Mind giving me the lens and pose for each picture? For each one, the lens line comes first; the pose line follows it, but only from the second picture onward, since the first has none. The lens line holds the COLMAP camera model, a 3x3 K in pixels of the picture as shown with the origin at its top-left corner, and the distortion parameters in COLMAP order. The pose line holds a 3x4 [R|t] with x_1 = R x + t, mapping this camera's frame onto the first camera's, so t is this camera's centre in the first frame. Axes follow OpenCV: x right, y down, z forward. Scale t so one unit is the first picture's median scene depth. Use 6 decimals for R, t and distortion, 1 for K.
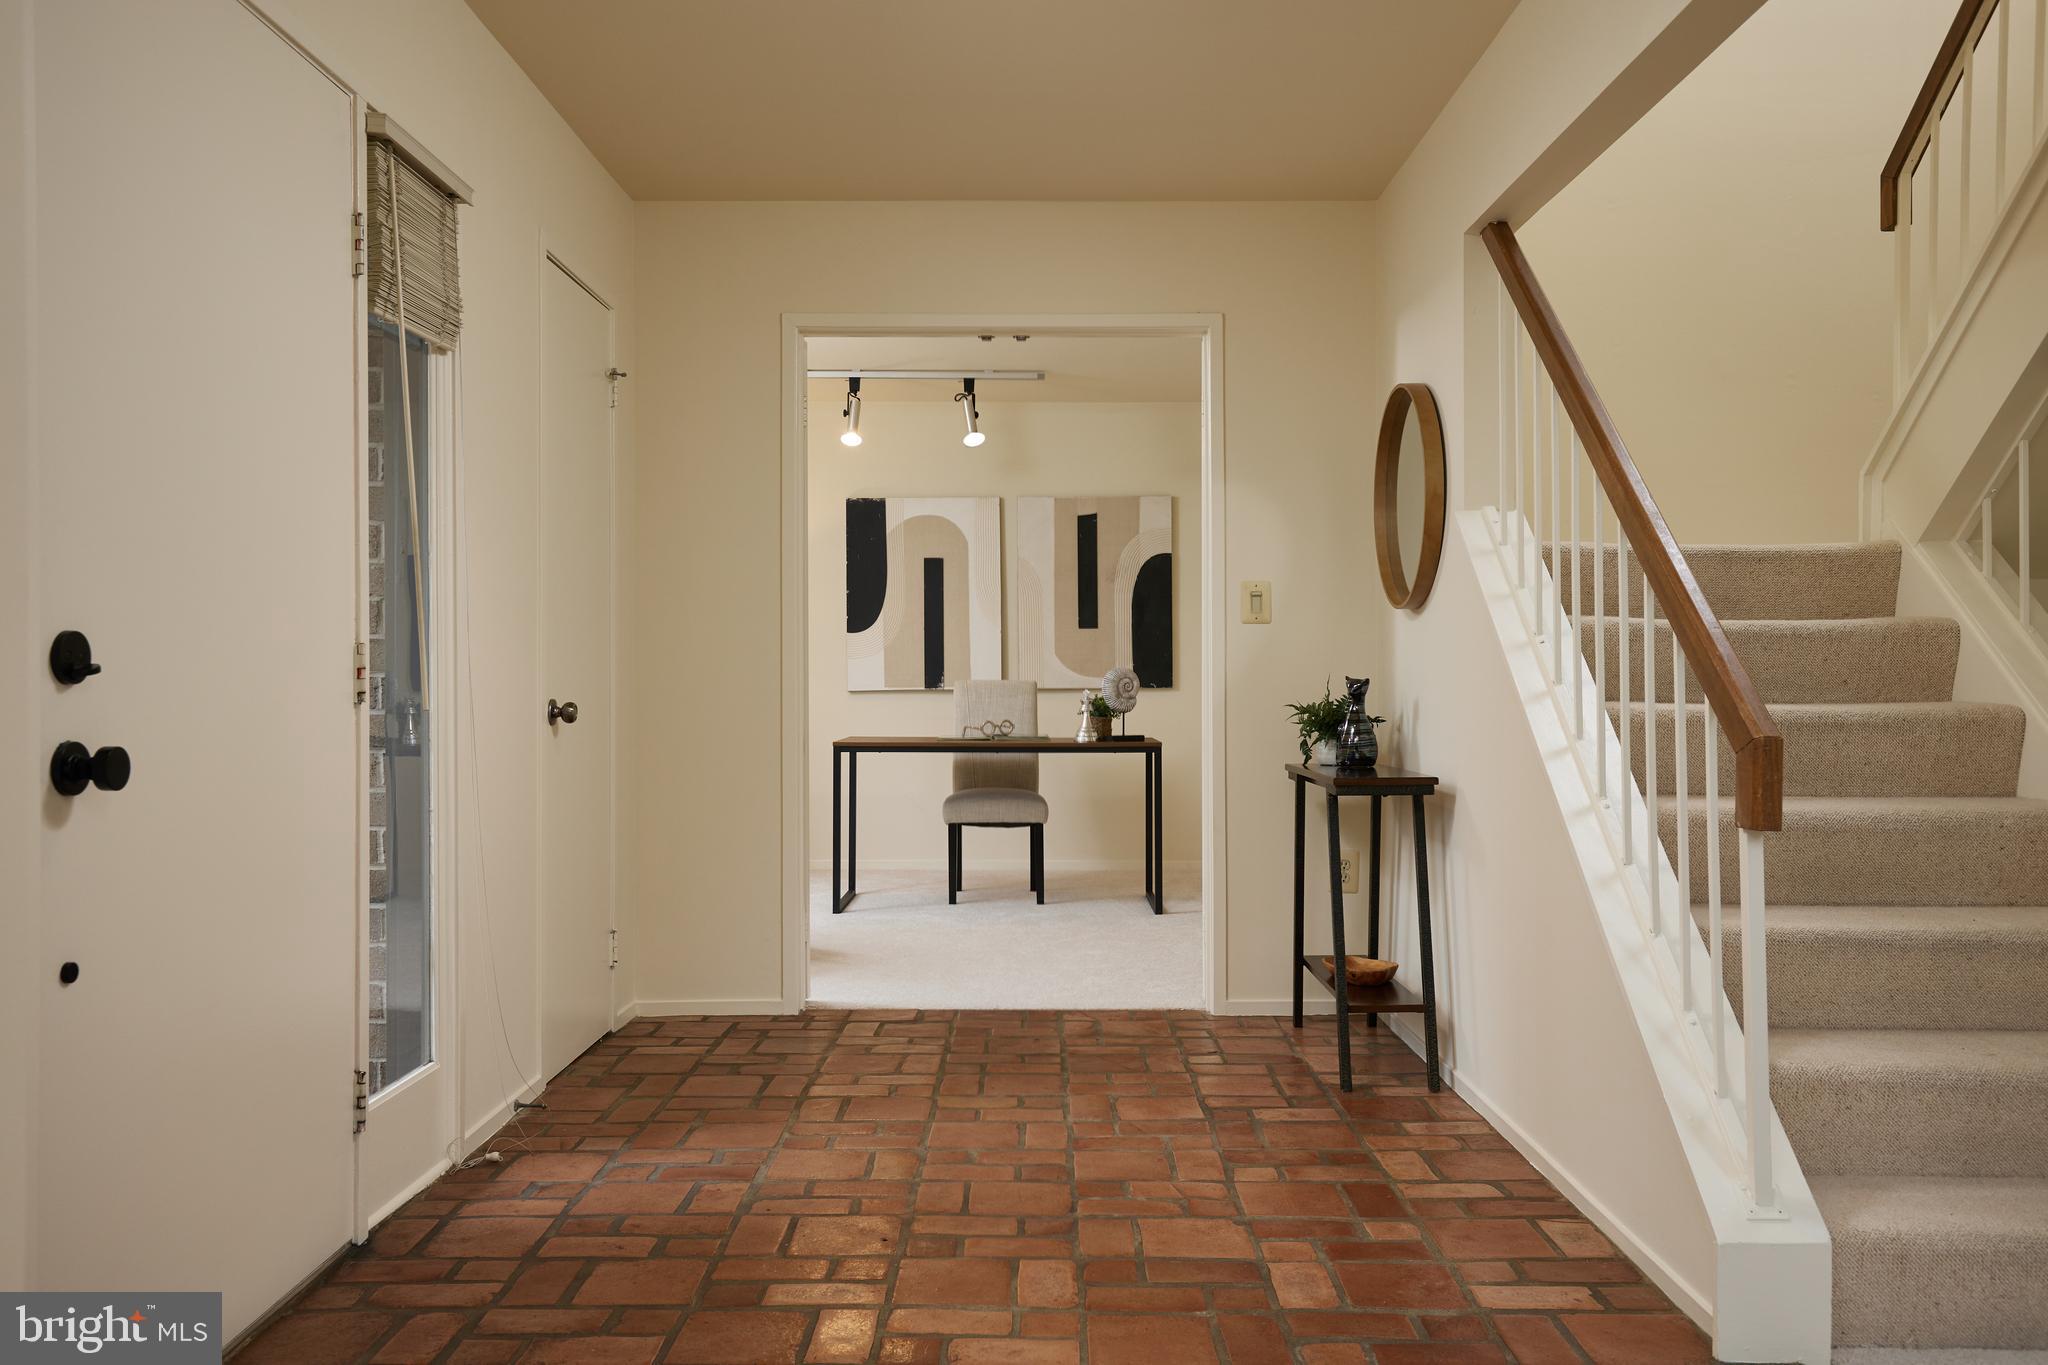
lens RADIAL K [[1634.3, 0, 1019.5], [0, 1634.3, 691.9], [0, 0, 1]] dist [0.028260, 0.004831]
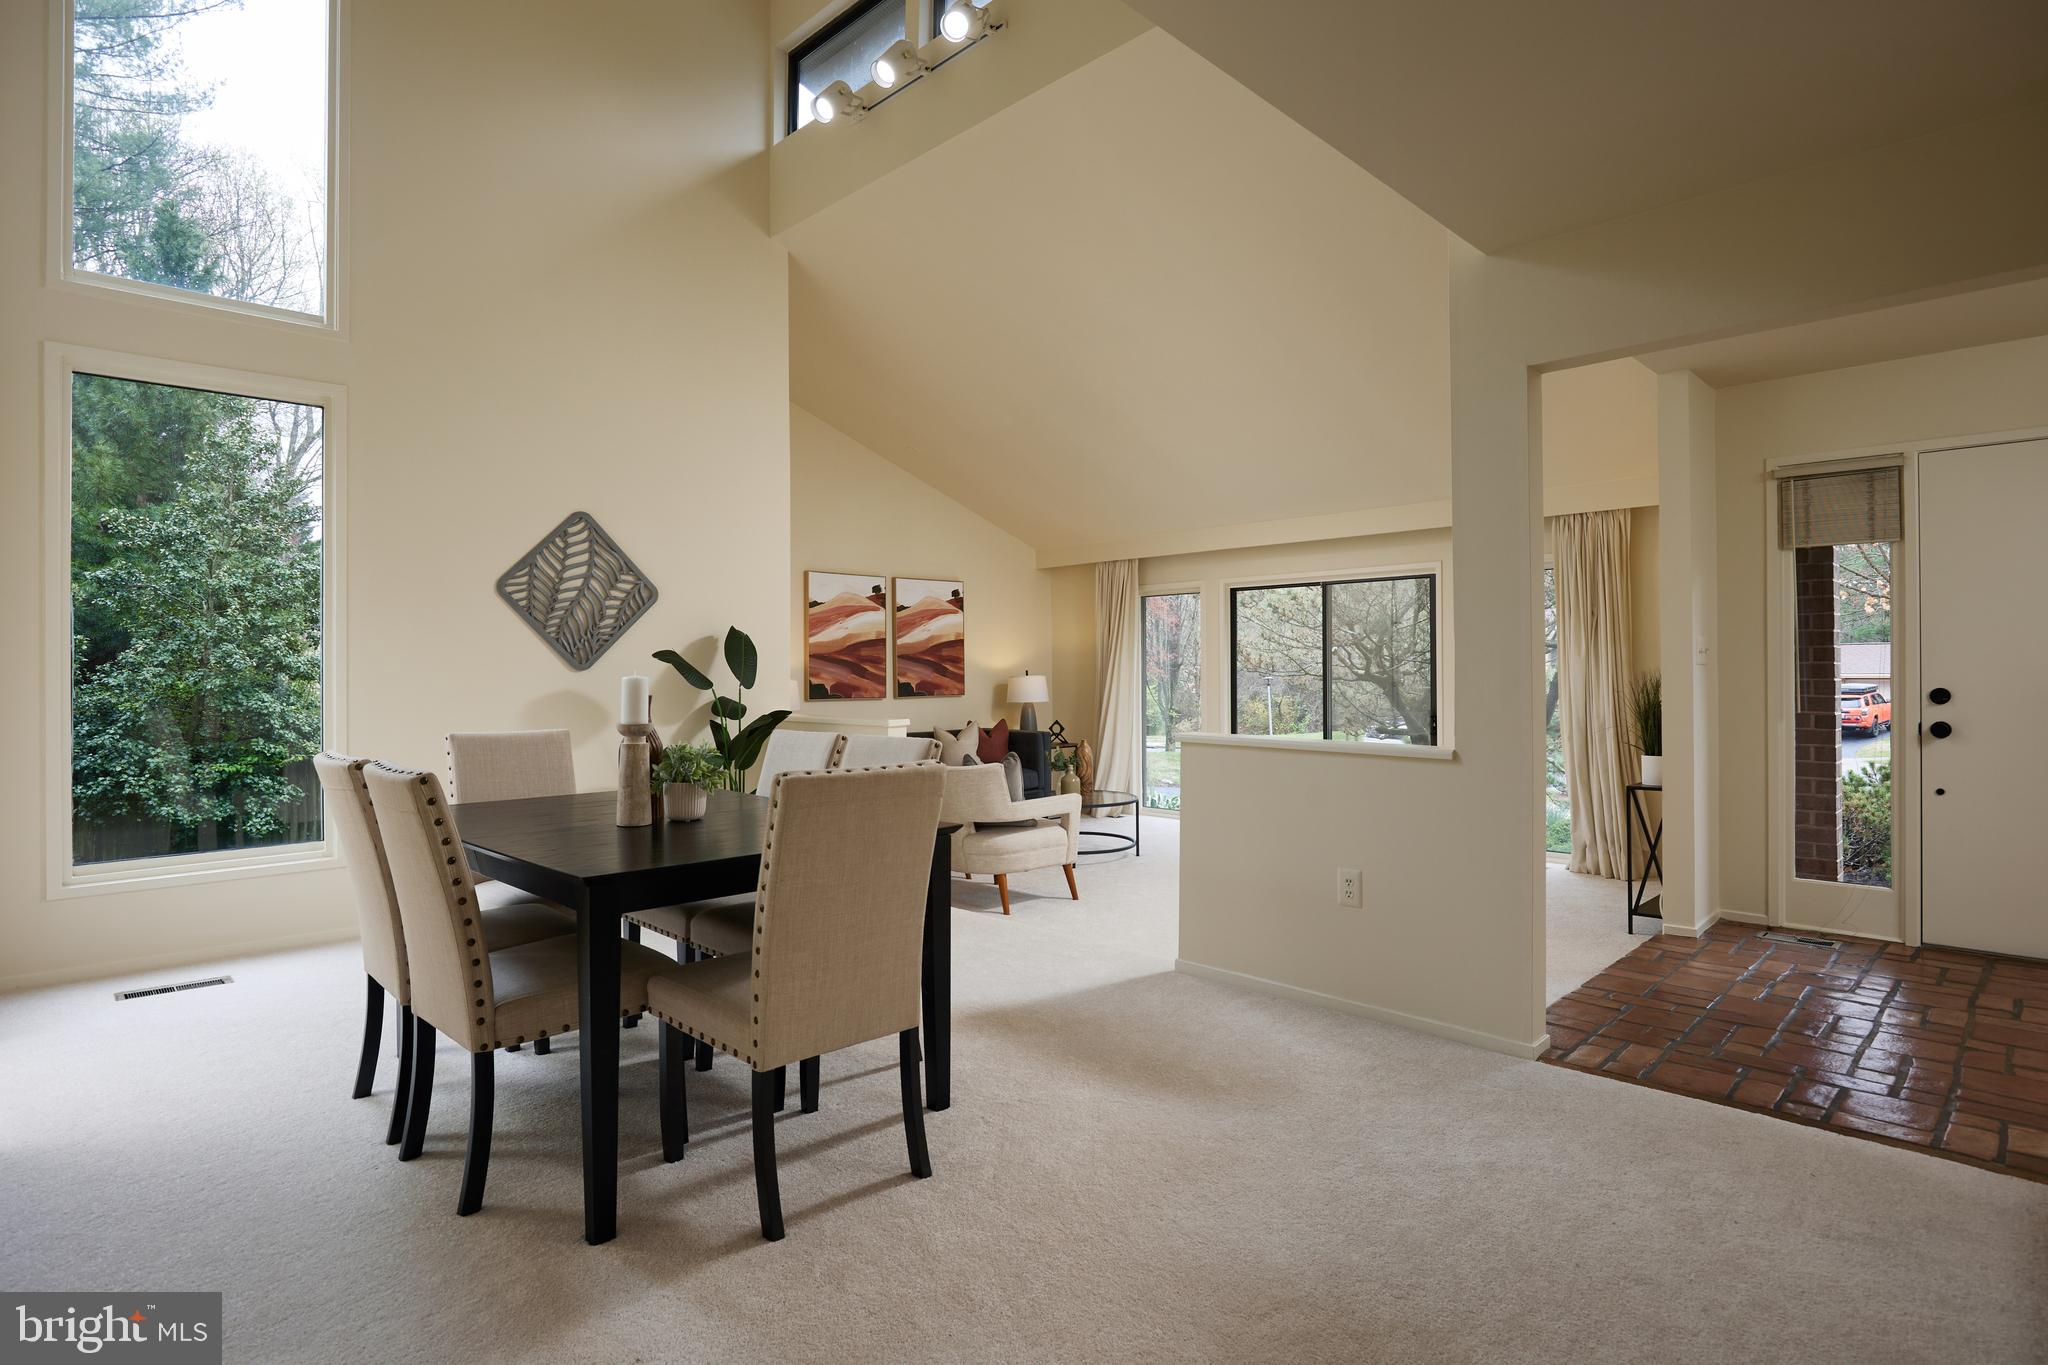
lens RADIAL K [[1050.4, 0, 1019.1], [0, 1050.4, 673.7], [0, 0, 1]] dist [-0.025324, 0.003860]
pose [[-0.711877, 0.009318, -0.702243, 0.588928], [0.002656, 0.999941, 0.010575, -0.024811], [0.702299, 0.005663, -0.711859, 0.330184]]
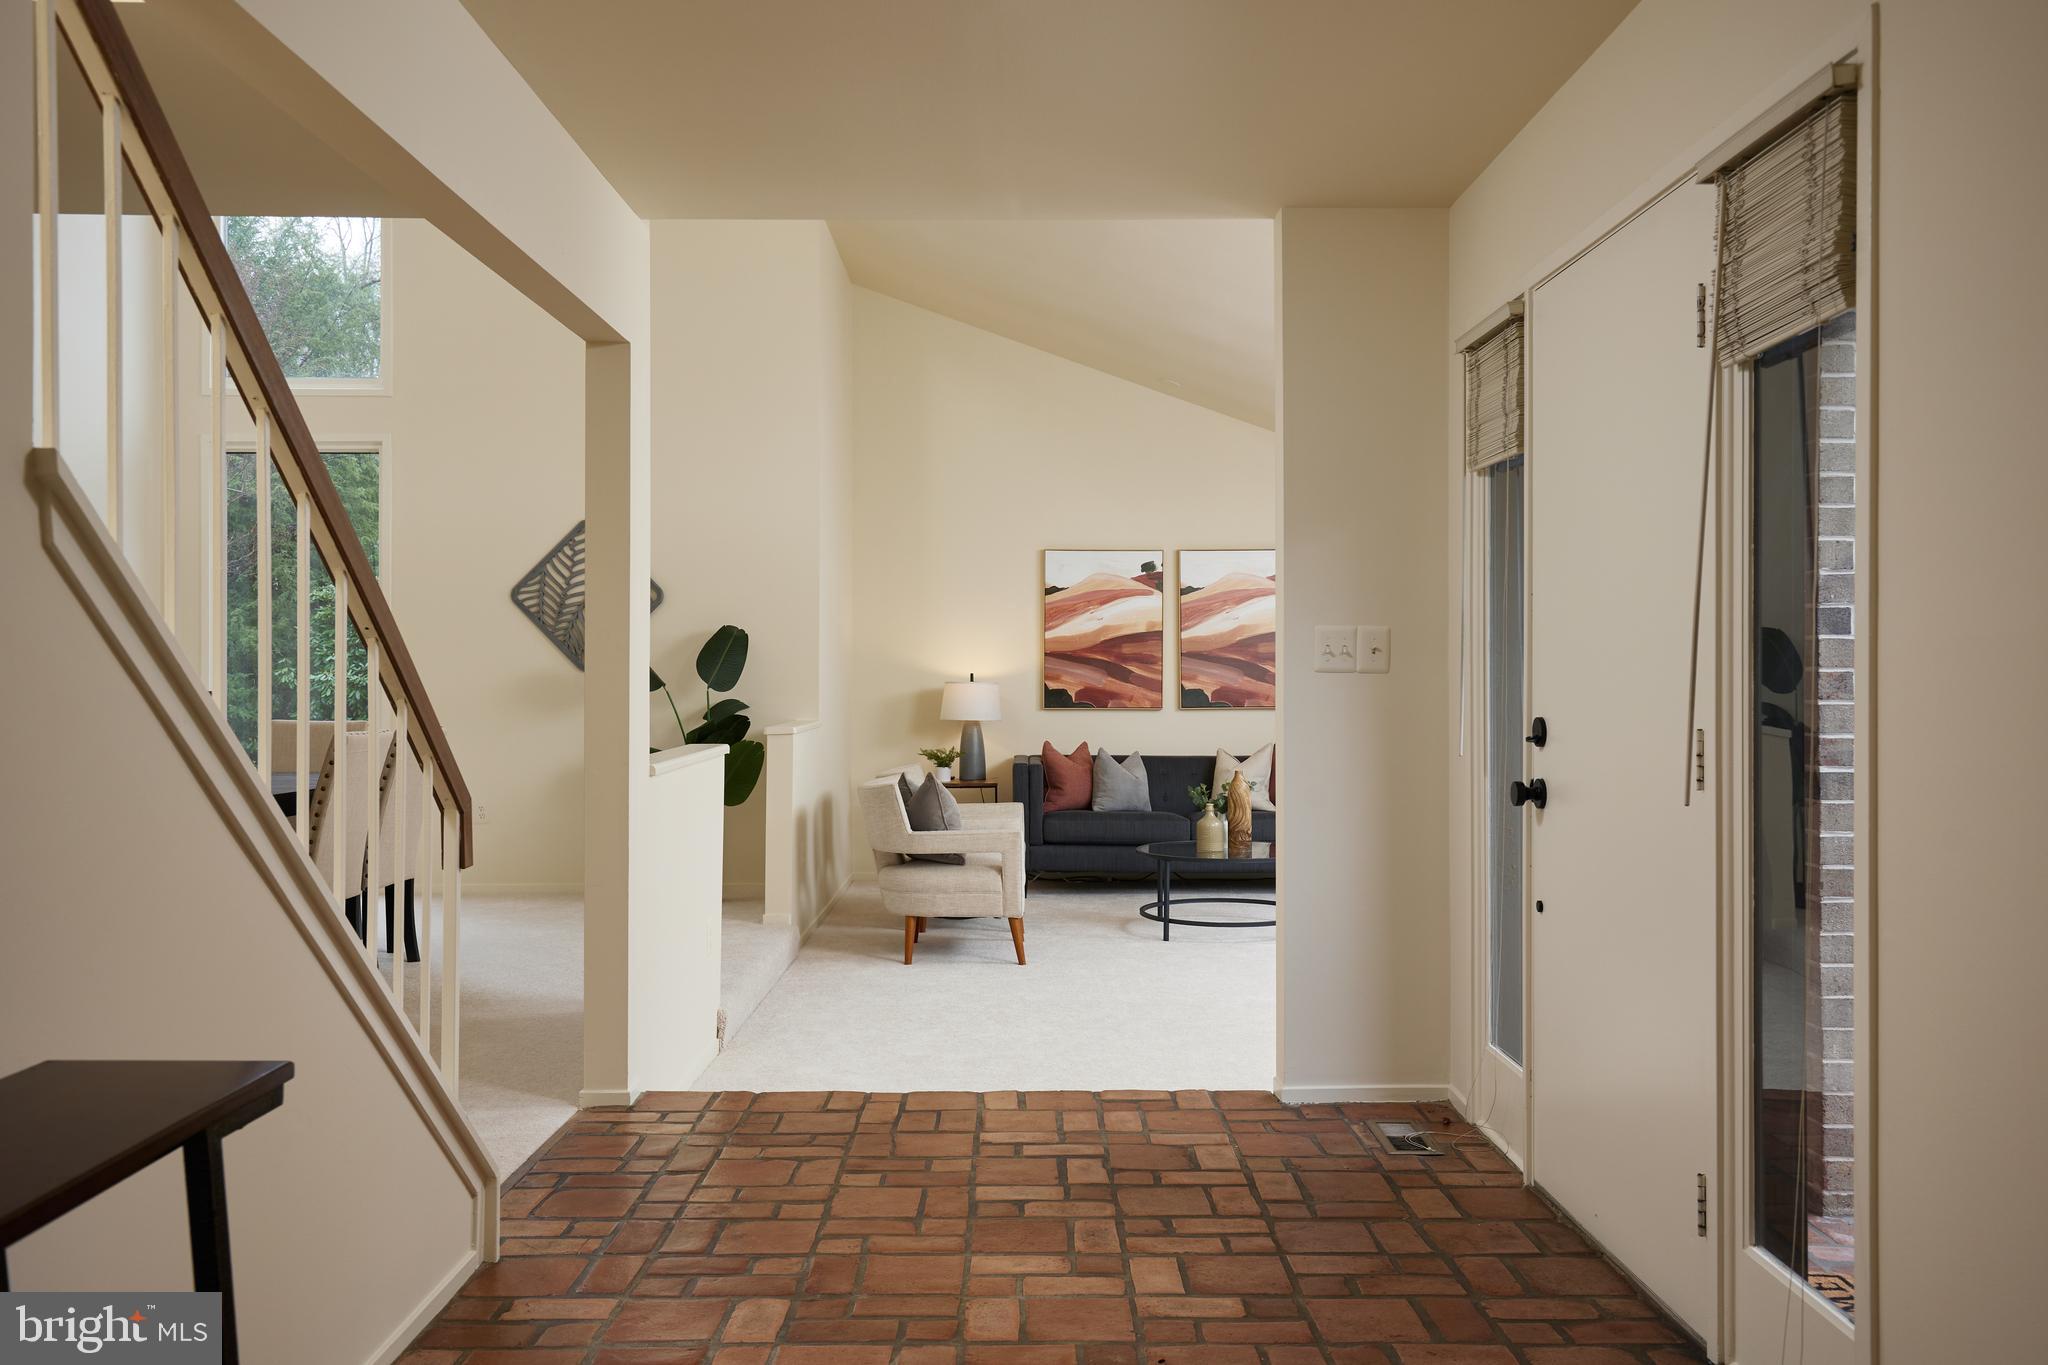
lens RADIAL K [[1634.3, 0, 1024.9], [0, 1634.3, 672.5], [0, 0, 1]] dist [0.028260, 0.004831]
pose [[-0.999877, 0.002928, -0.015440, 0.003916], [0.002800, 0.999961, 0.008327, -0.028667], [0.015464, 0.008283, -0.999846, 0.785497]]
